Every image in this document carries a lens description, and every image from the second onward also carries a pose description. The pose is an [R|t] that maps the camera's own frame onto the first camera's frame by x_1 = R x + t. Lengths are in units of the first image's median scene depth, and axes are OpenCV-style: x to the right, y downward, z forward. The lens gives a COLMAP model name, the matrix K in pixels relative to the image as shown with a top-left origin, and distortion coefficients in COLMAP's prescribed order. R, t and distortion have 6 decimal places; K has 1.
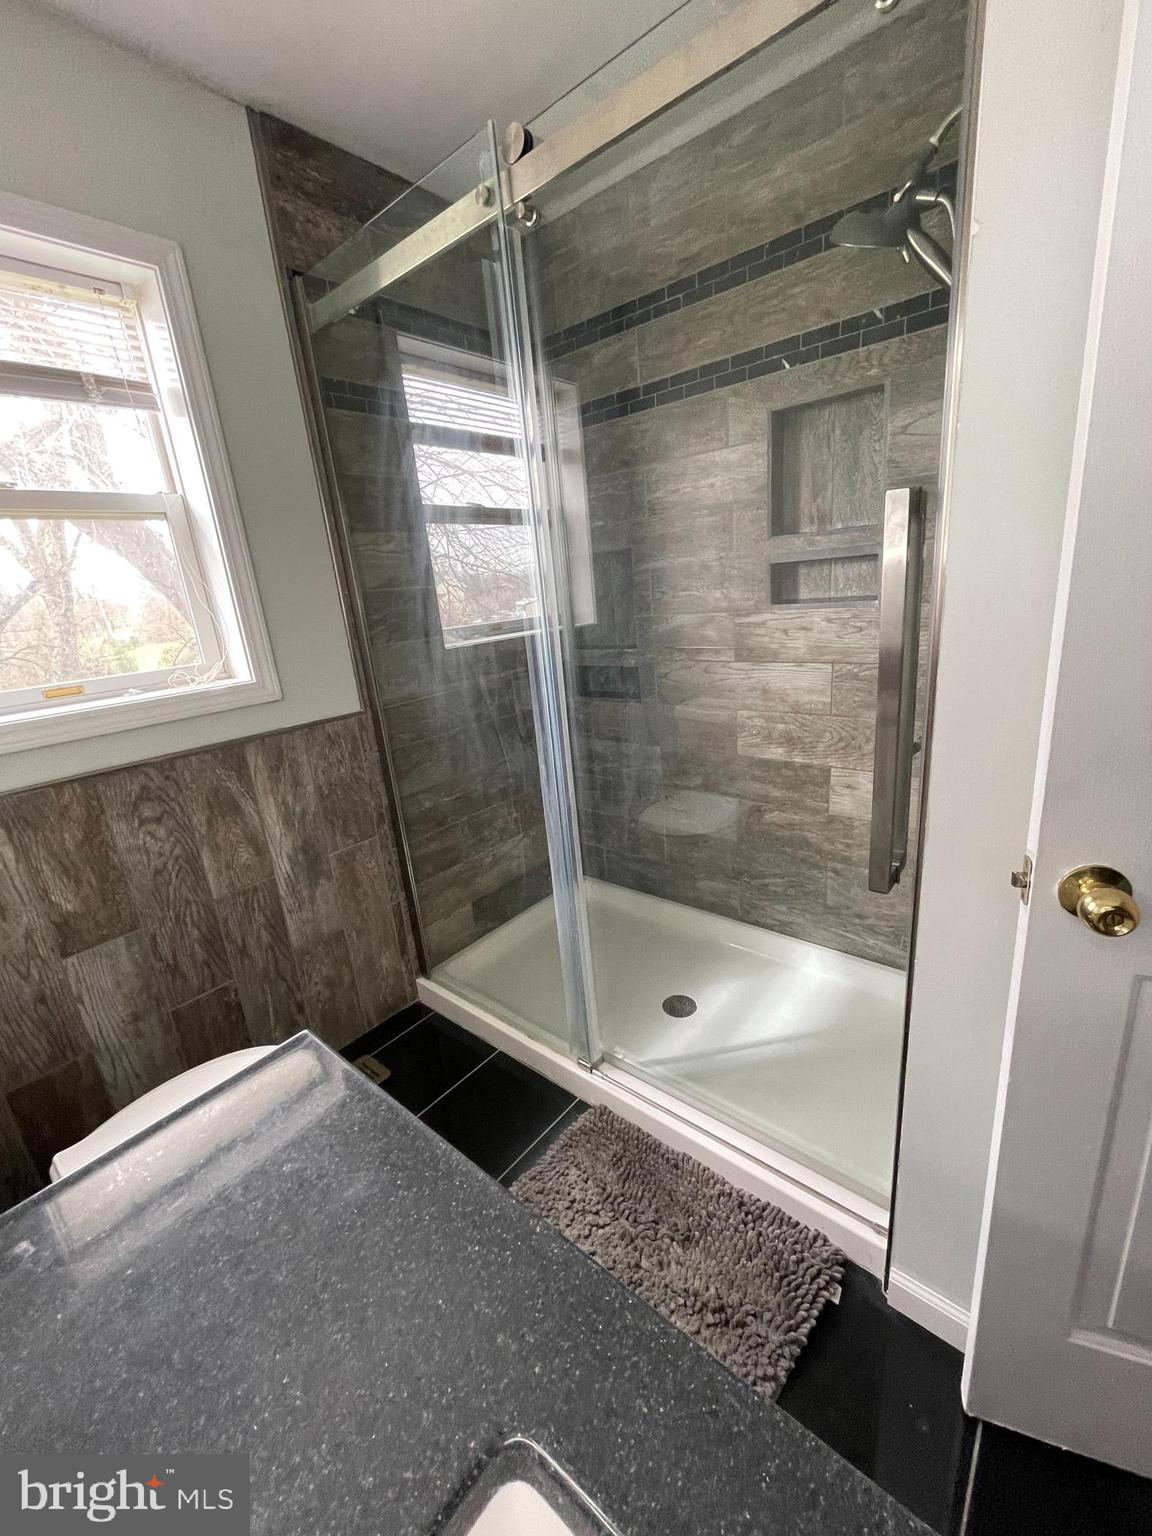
lens RADIAL K [[619.5, 0, 576.0], [0, 619.5, 768.0], [0, 0, 1]] dist [-0.002226, -0.000622]
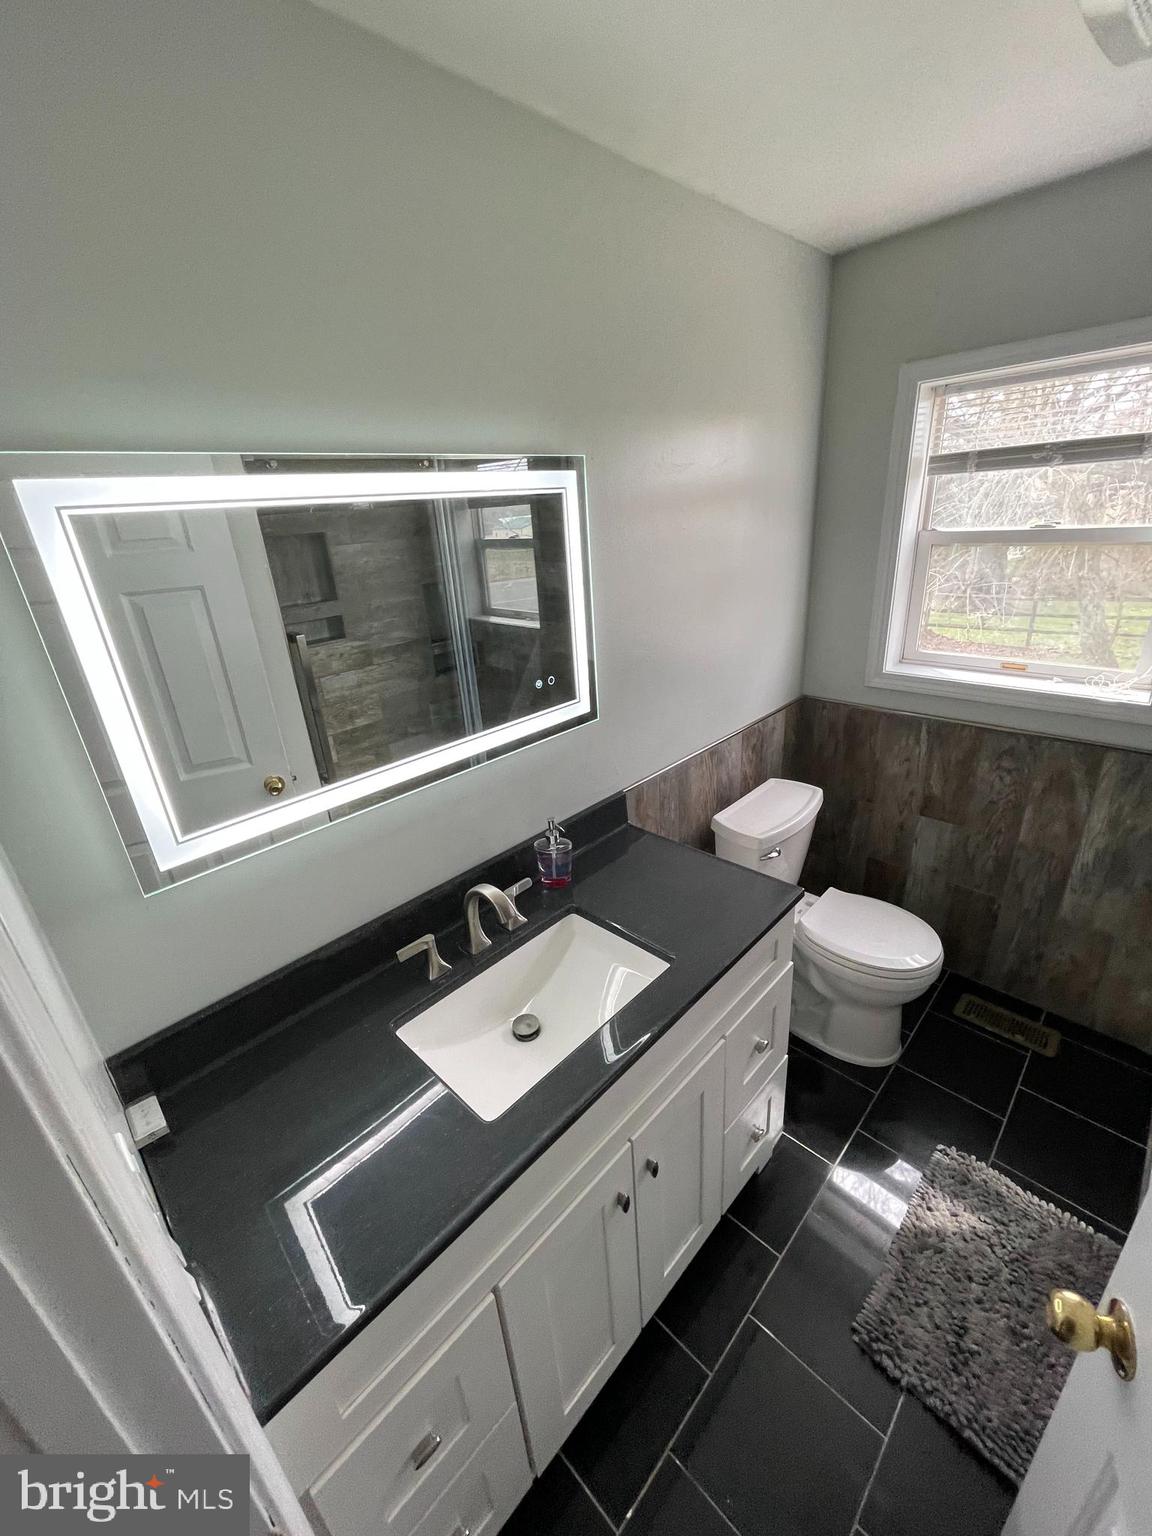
lens RADIAL K [[619.5, 0, 576.0], [0, 619.5, 768.0], [0, 0, 1]] dist [-0.002226, -0.000622]
pose [[-0.072232, 0.469174, -0.880146, 0.593581], [-0.214972, 0.854387, 0.473085, -0.355533], [0.973945, 0.223379, 0.039145, -0.013417]]
